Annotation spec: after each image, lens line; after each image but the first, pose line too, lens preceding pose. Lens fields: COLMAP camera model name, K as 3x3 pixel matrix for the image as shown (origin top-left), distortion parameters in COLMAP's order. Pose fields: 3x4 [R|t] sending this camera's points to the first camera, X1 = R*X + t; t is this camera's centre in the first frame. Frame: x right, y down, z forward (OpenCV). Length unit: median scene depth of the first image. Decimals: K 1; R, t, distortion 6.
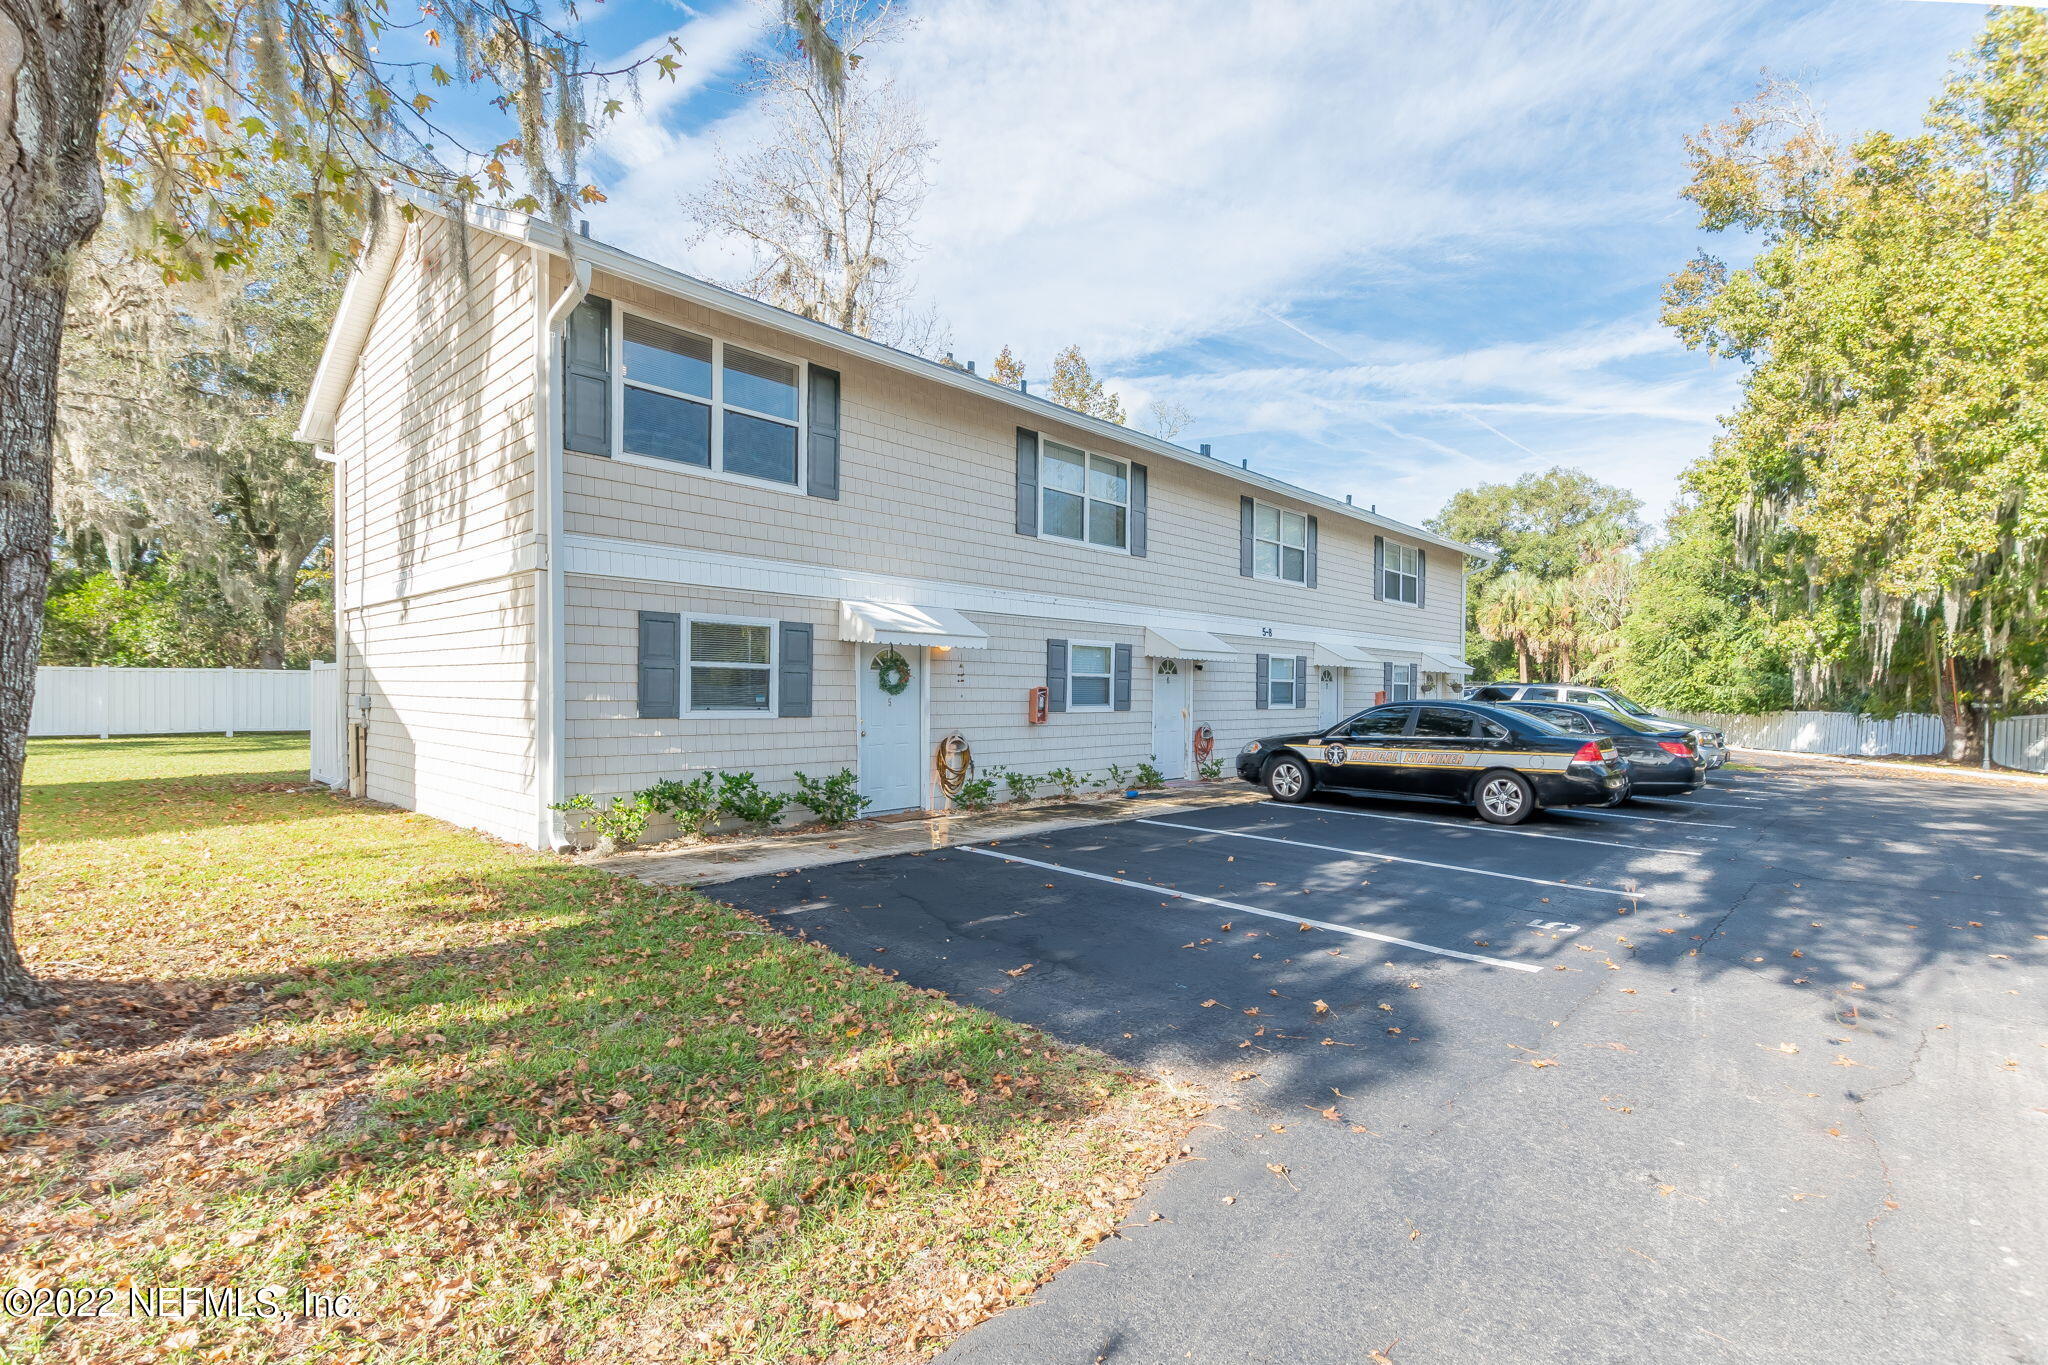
lens RADIAL K [[949.0, 0, 1026.3], [0, 949.0, 690.3], [0, 0, 1]] dist [0.001687, -0.000651]
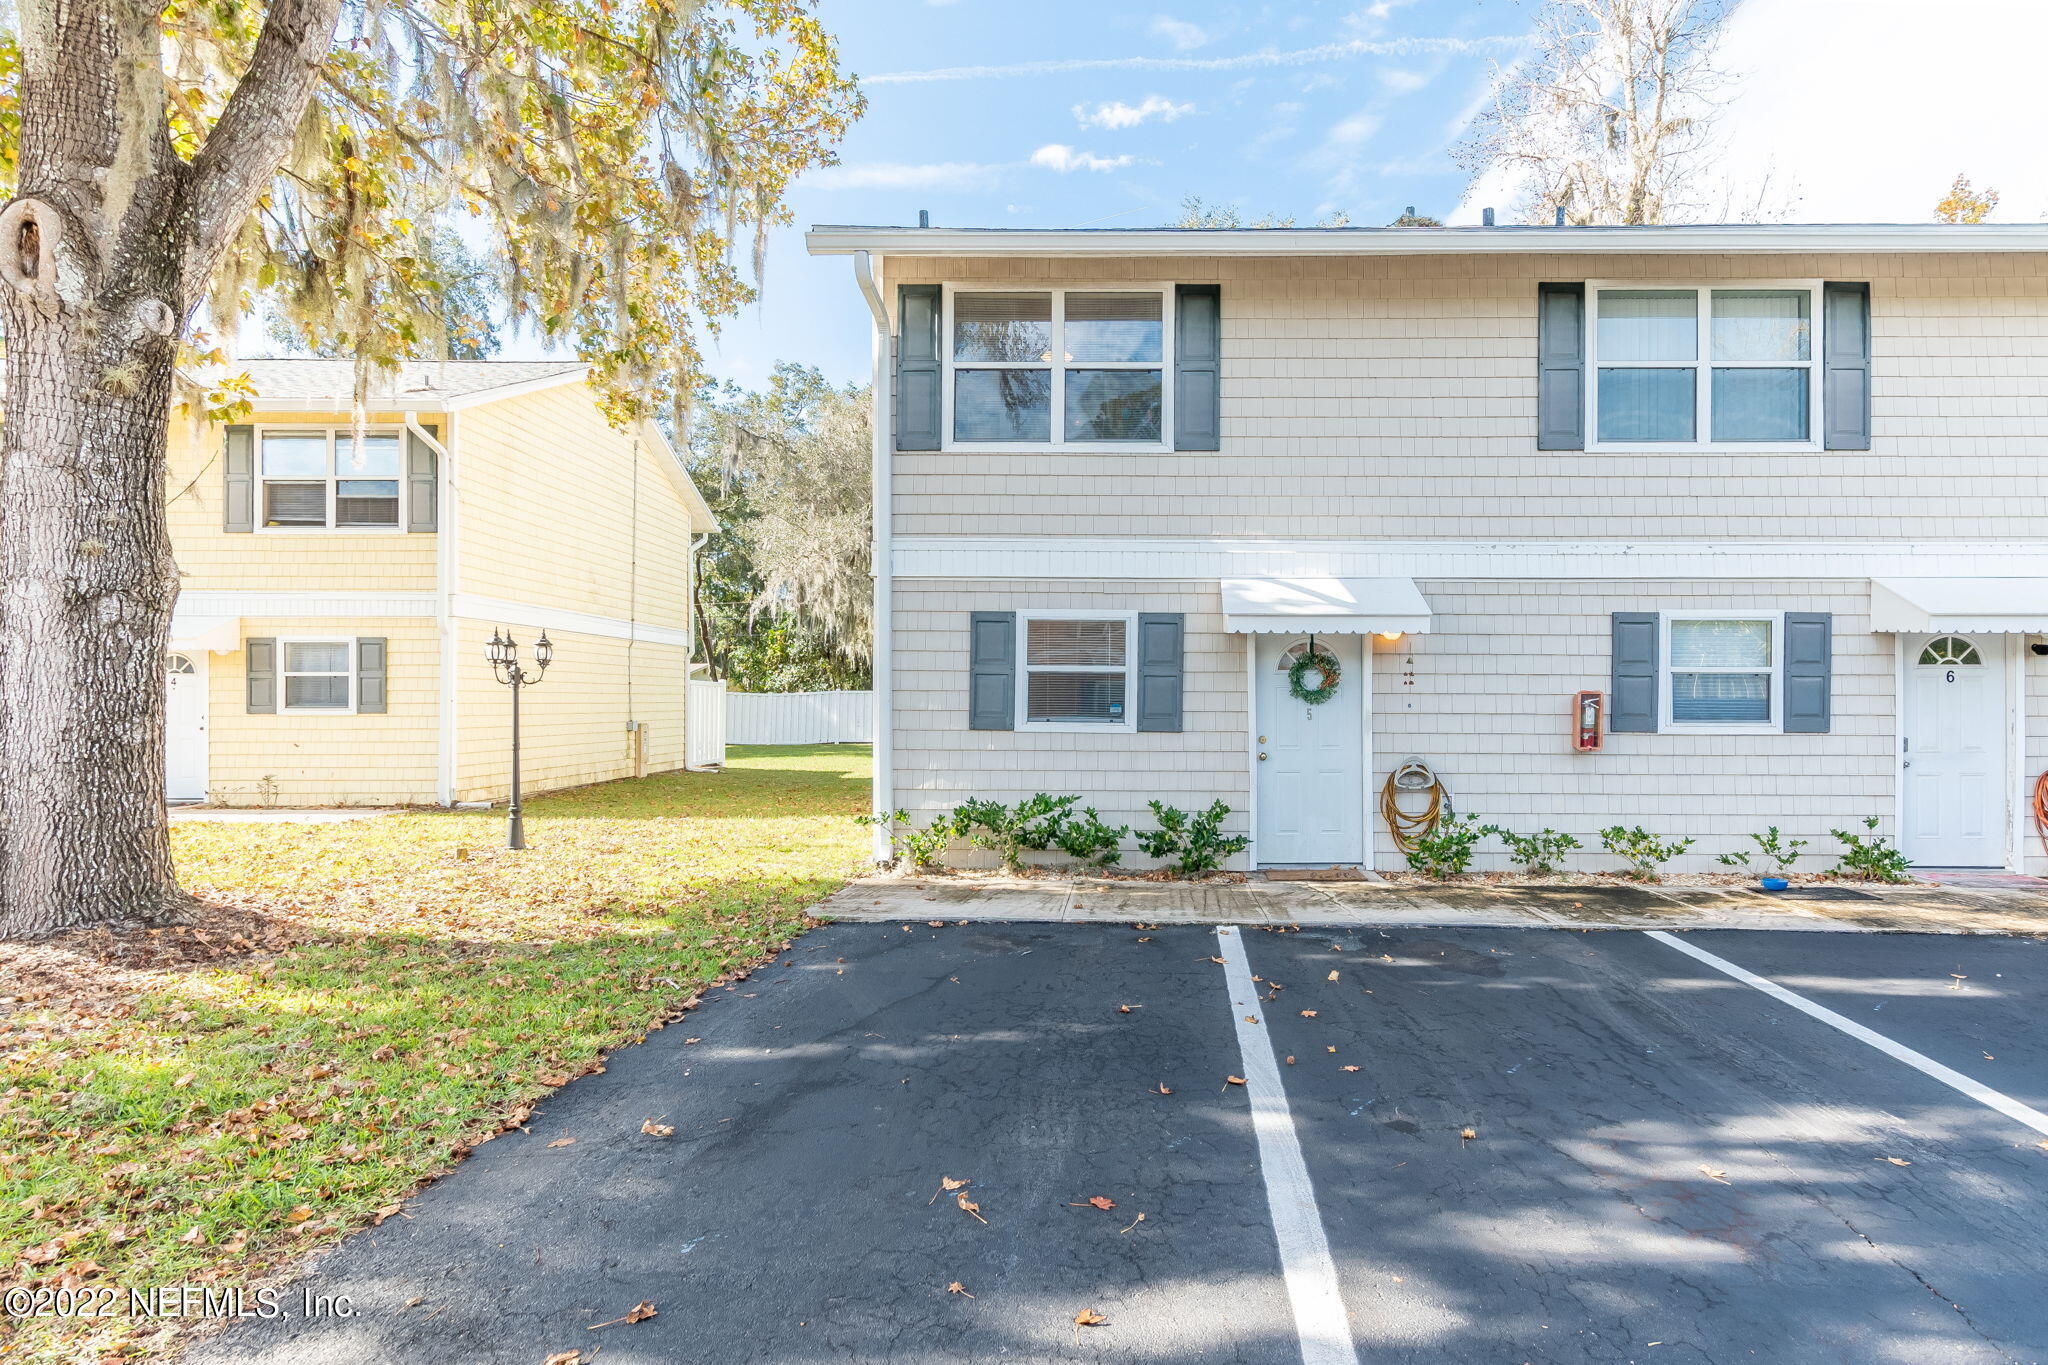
lens RADIAL K [[1024.9, 0, 1024.0], [0, 1024.9, 688.5], [0, 0, 1]] dist [-0.004179, -0.000408]
pose [[0.661923, -0.012246, -0.749472, 0.314110], [0.002529, 0.999897, -0.014104, 0.003523], [0.749568, 0.007441, 0.661886, 0.332899]]
